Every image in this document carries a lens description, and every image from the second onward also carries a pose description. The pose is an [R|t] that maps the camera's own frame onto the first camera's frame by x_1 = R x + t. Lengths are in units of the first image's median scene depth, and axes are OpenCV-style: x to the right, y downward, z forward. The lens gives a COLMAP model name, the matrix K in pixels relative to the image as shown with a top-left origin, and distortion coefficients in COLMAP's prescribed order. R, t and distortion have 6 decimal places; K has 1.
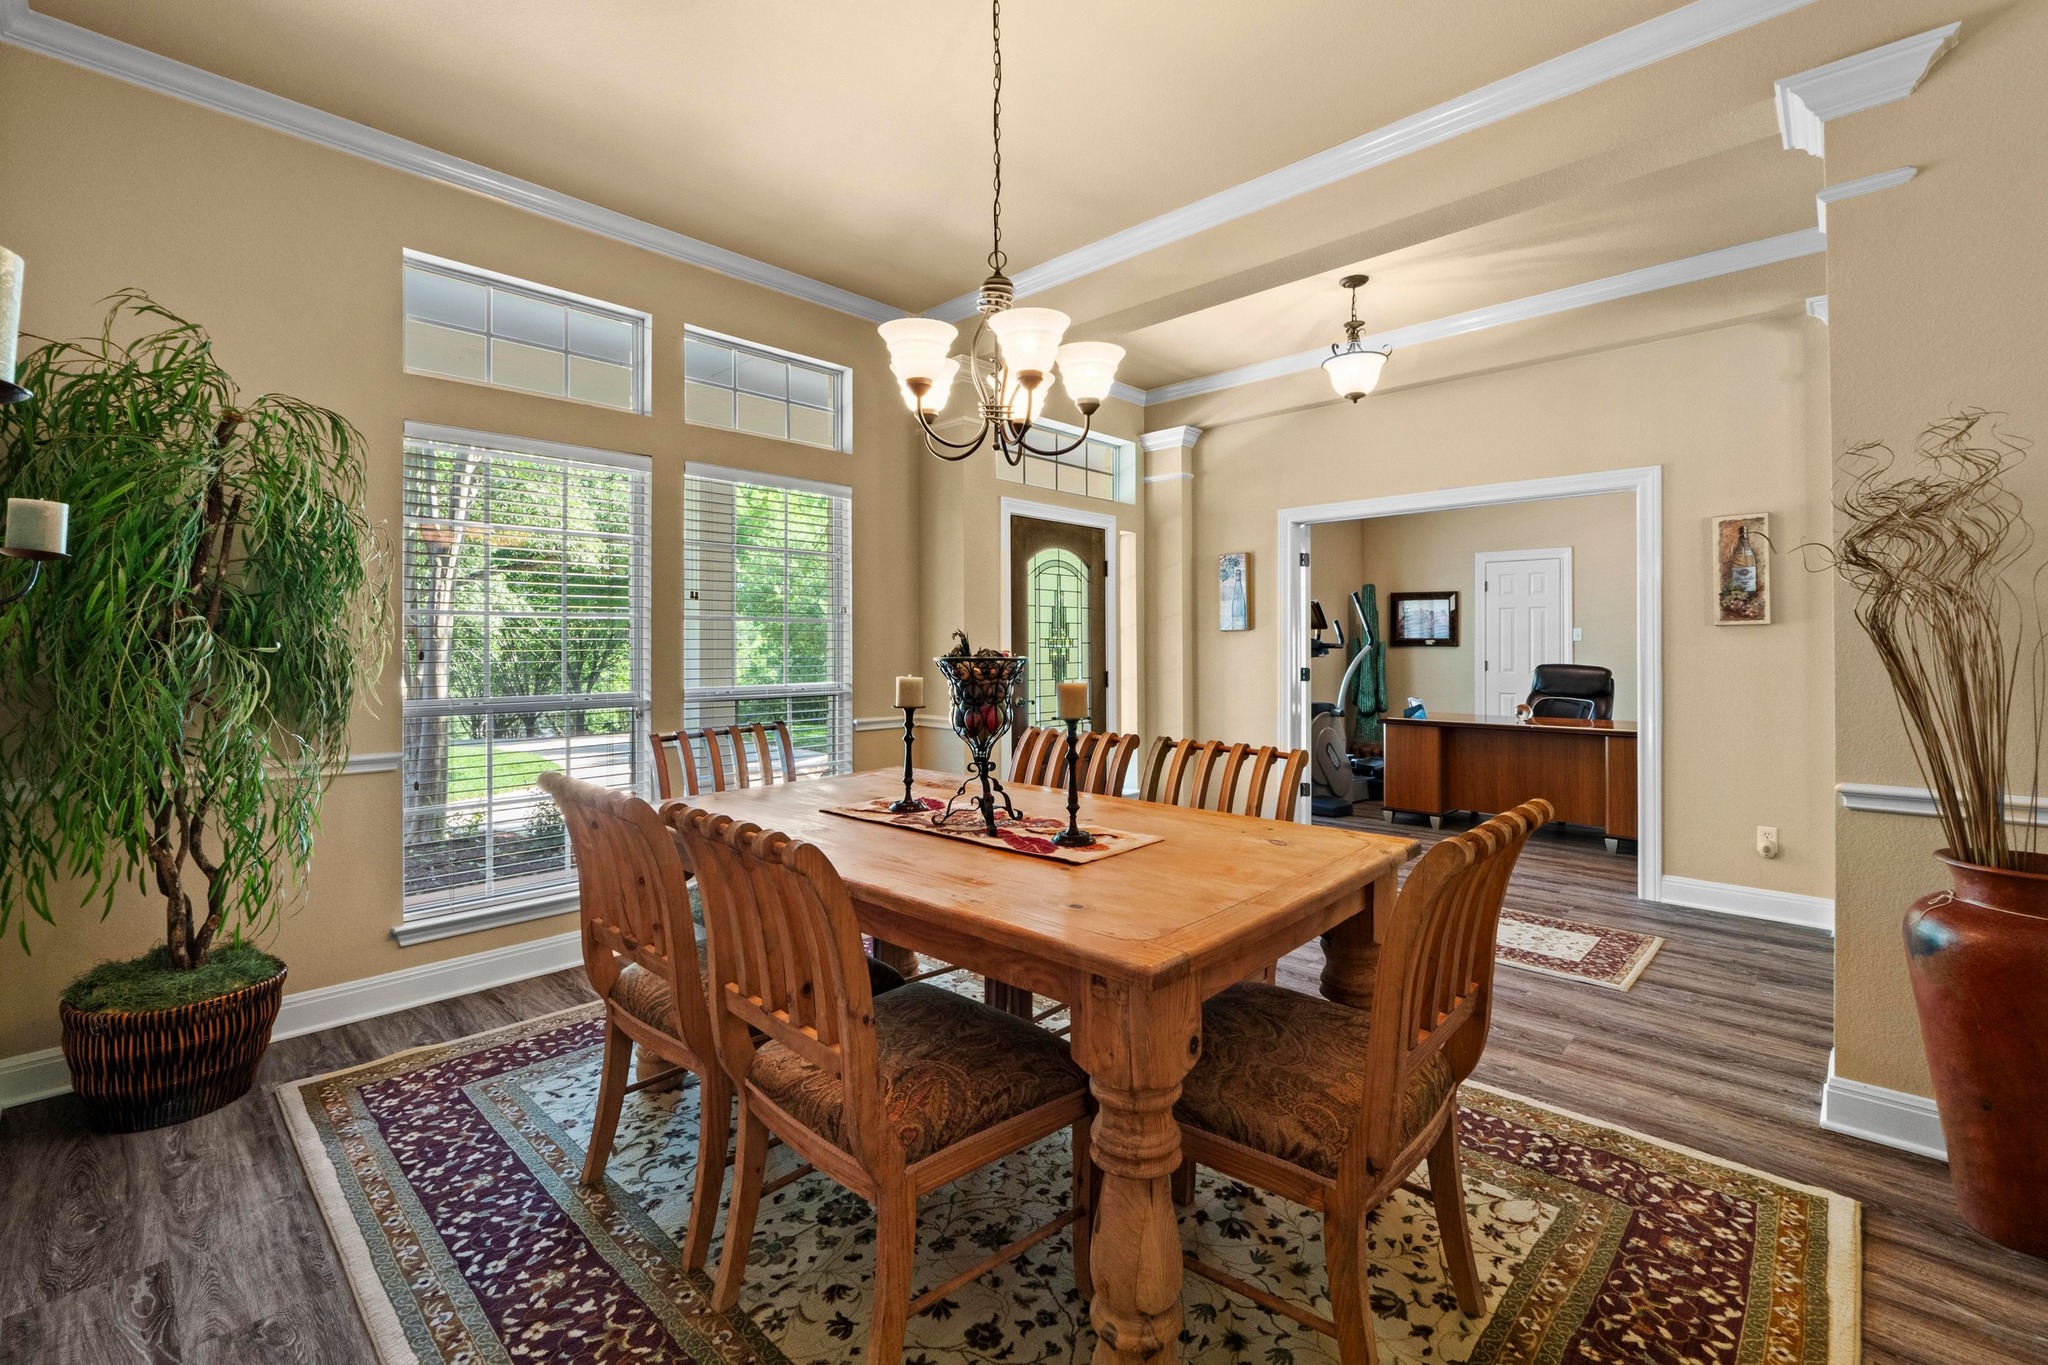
lens RADIAL K [[879.0, 0, 1030.7], [0, 879.0, 660.7], [0, 0, 1]] dist [-0.006329, 0.000092]
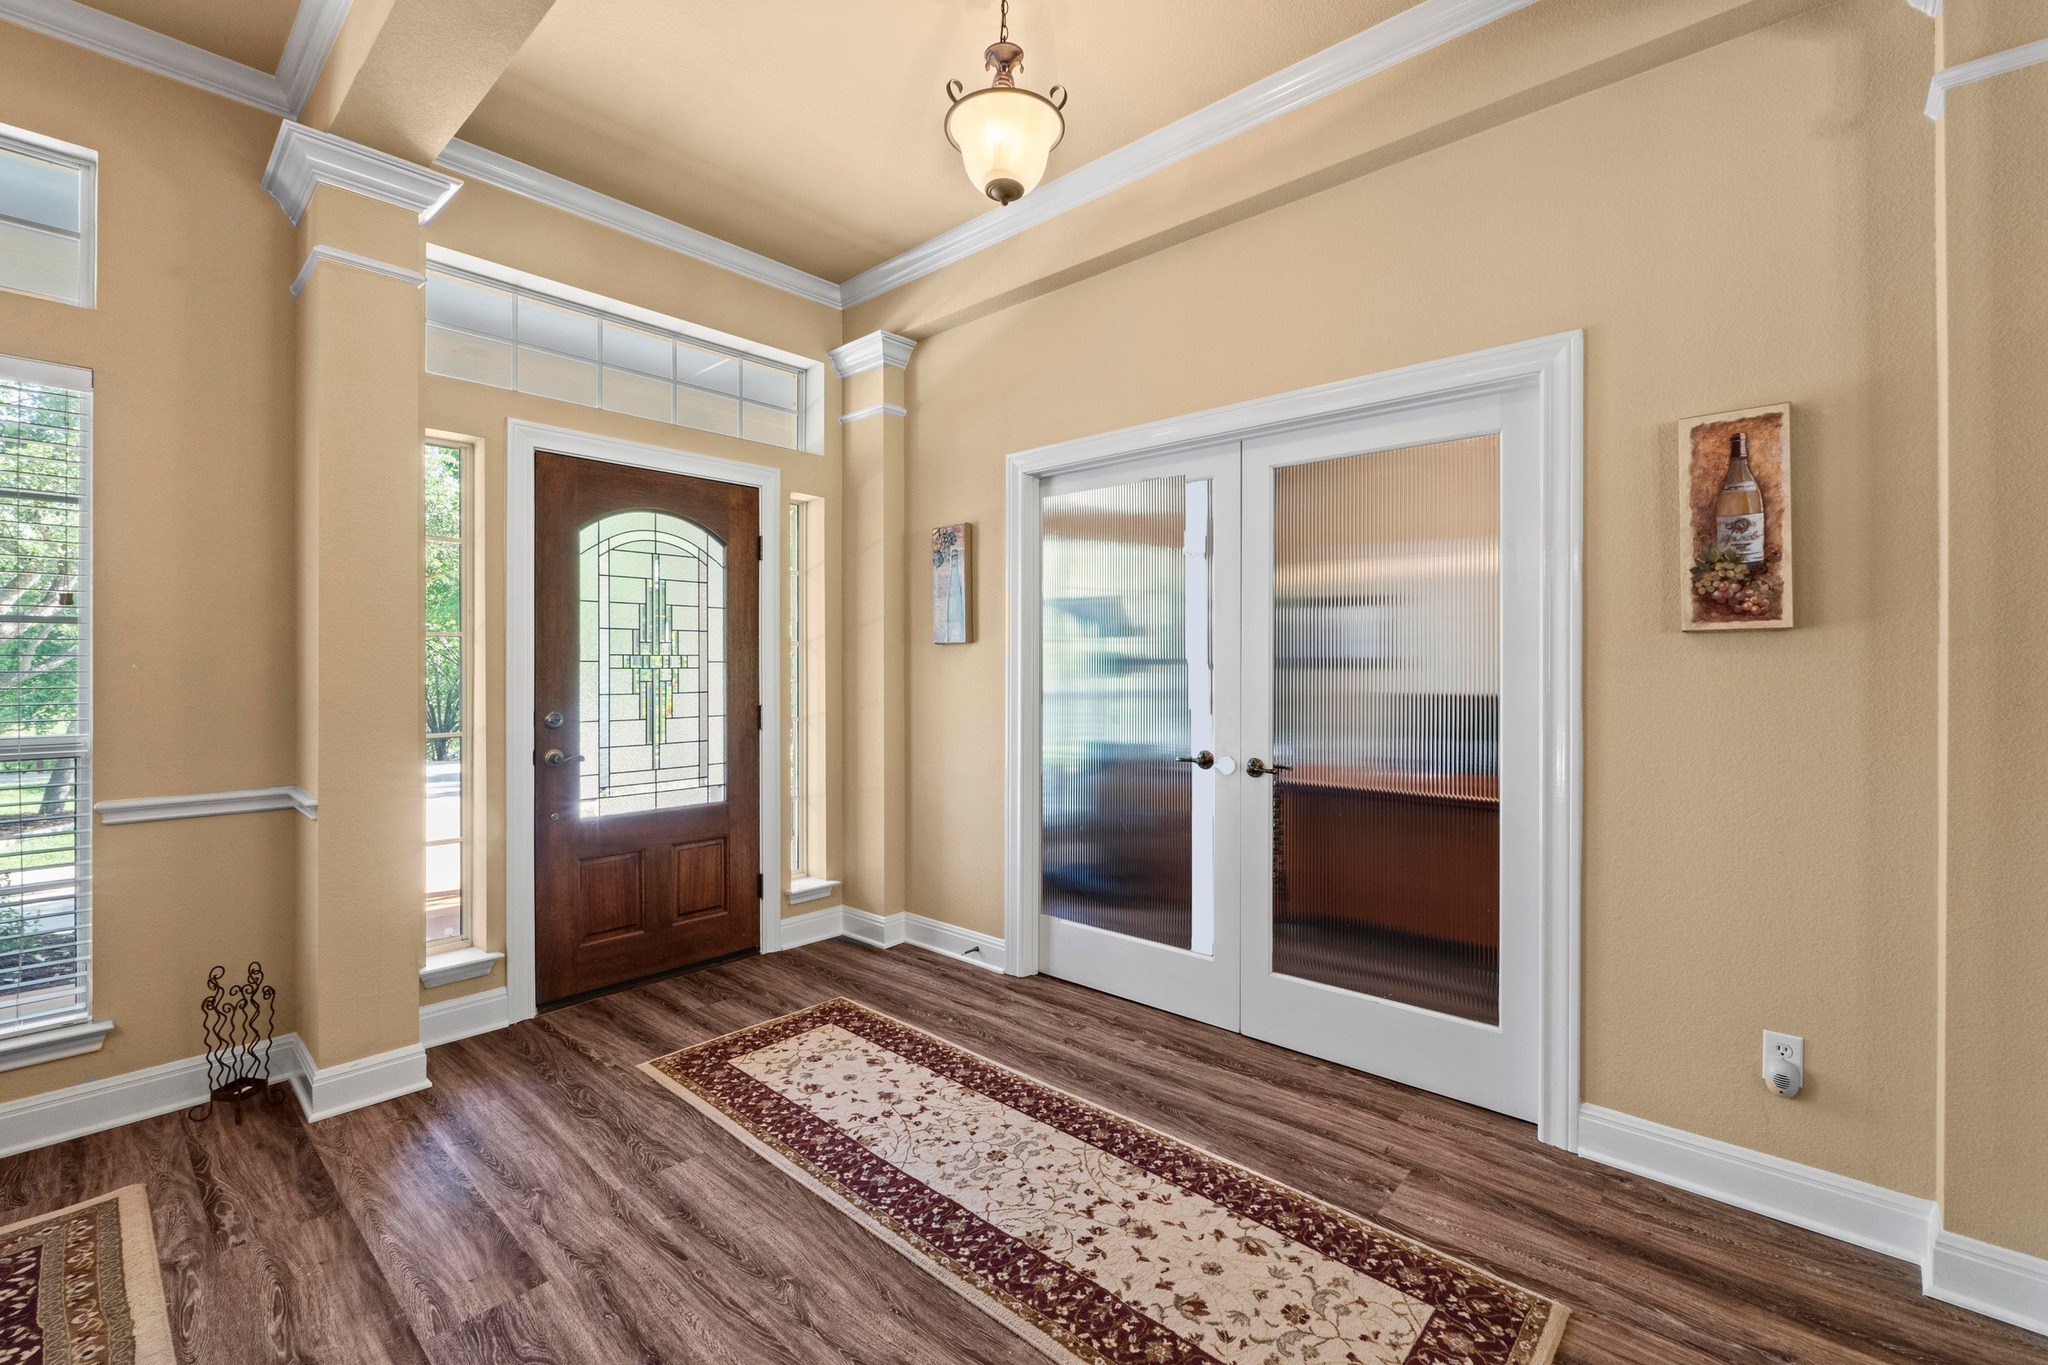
lens RADIAL K [[879.0, 0, 1016.8], [0, 879.0, 683.4], [0, 0, 1]] dist [-0.006329, 0.000092]
pose [[0.999842, 0.002043, 0.017642, 0.276695], [-0.002138, 0.999983, 0.005402, -0.008587], [-0.017631, -0.005439, 0.999830, 0.356926]]
